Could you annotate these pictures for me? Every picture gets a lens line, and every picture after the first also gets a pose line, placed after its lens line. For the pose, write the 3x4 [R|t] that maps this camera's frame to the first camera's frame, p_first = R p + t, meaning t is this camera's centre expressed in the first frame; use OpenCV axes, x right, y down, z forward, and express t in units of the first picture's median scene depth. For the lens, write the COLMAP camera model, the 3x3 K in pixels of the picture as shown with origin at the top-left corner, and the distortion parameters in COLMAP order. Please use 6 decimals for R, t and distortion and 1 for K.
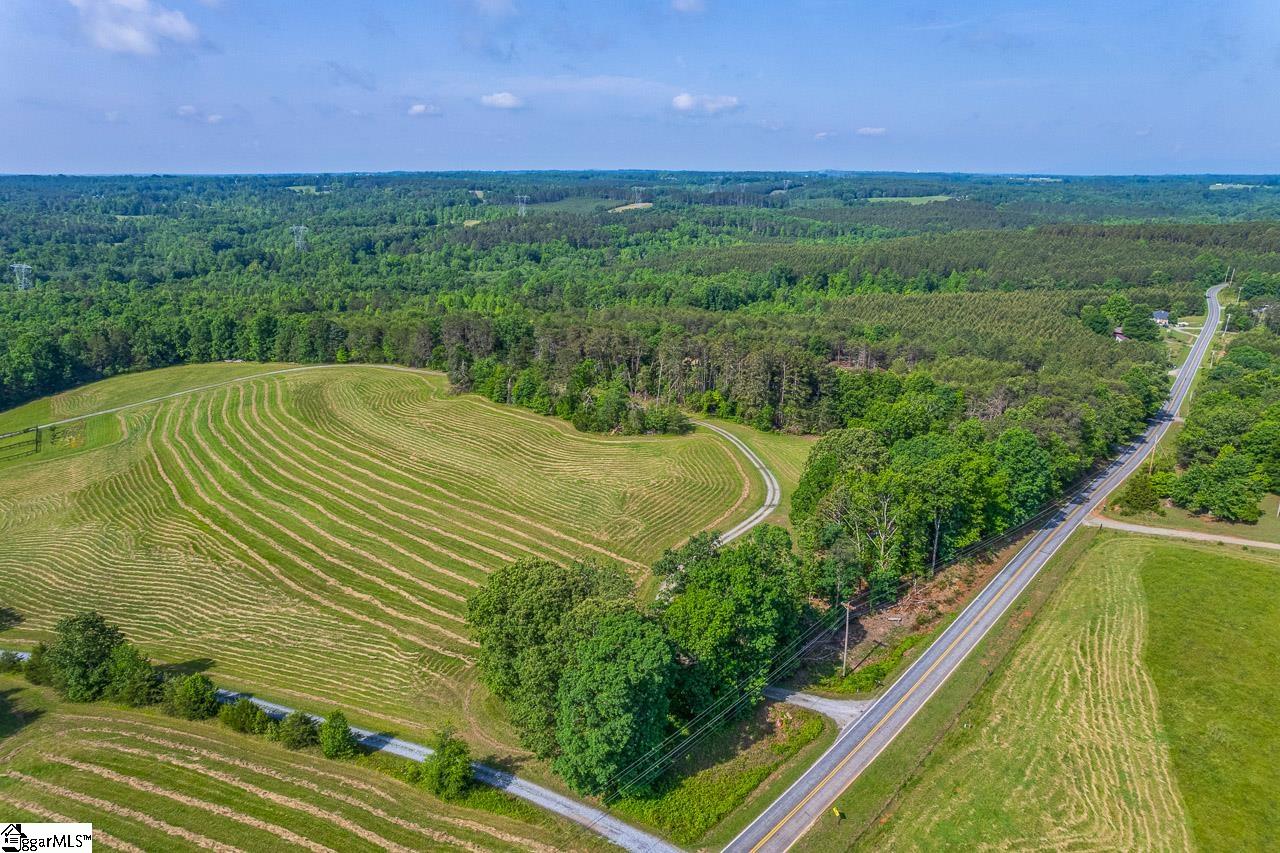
lens RADIAL K [[839.4, 0, 645.3], [0, 839.4, 424.4], [0, 0, 1]] dist [-0.067520, 0.064306]
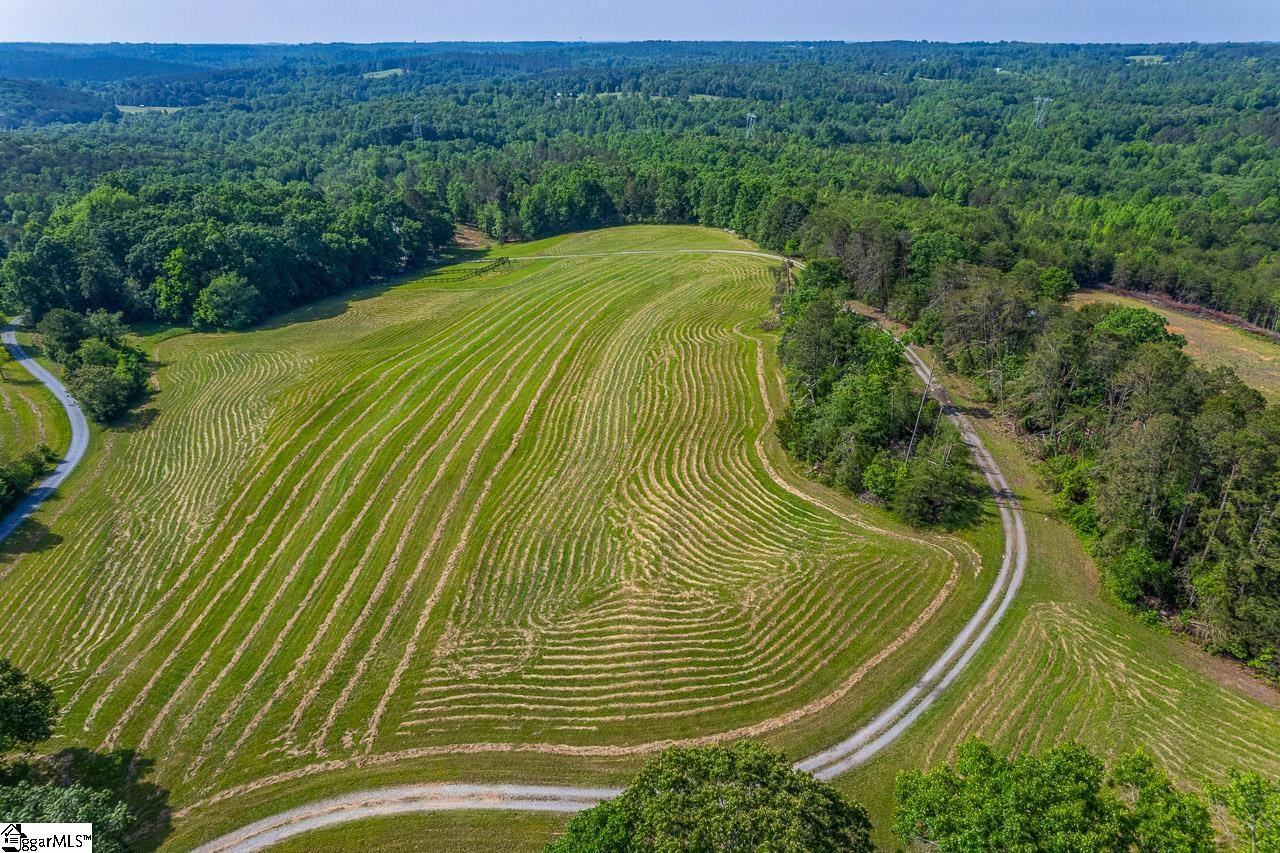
lens RADIAL K [[839.4, 0, 635.4], [0, 839.4, 431.5], [0, 0, 1]] dist [-0.067520, 0.064306]
pose [[0.597354, 0.344262, -0.724329, 0.179313], [-0.235716, 0.938653, 0.251732, -0.079232], [0.766555, 0.020363, 0.641856, 0.360732]]
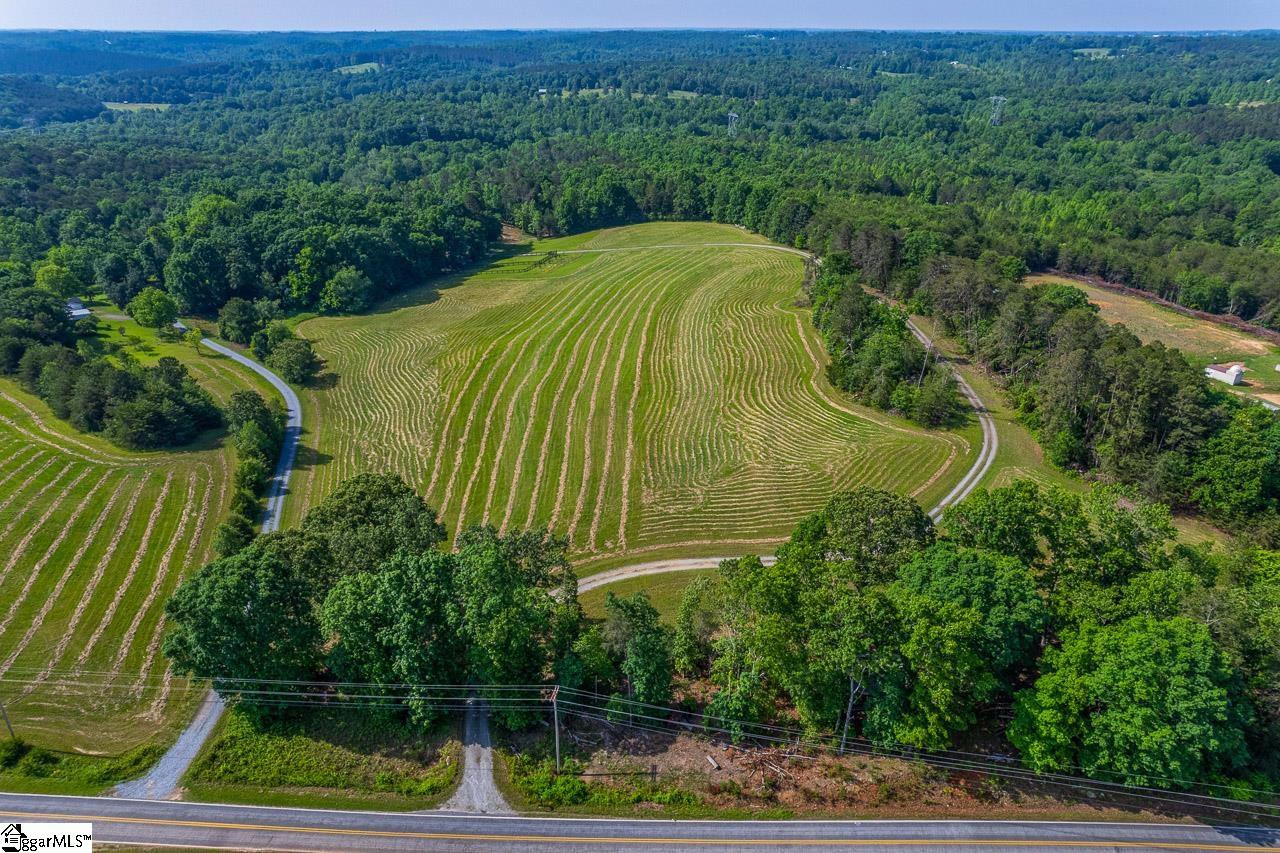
lens RADIAL K [[839.4, 0, 635.3], [0, 839.4, 424.0], [0, 0, 1]] dist [-0.067520, 0.064306]
pose [[0.632168, 0.336205, -0.698090, 0.257889], [-0.227964, 0.941784, 0.247133, -0.075098], [0.740537, 0.002910, 0.672009, 0.192861]]
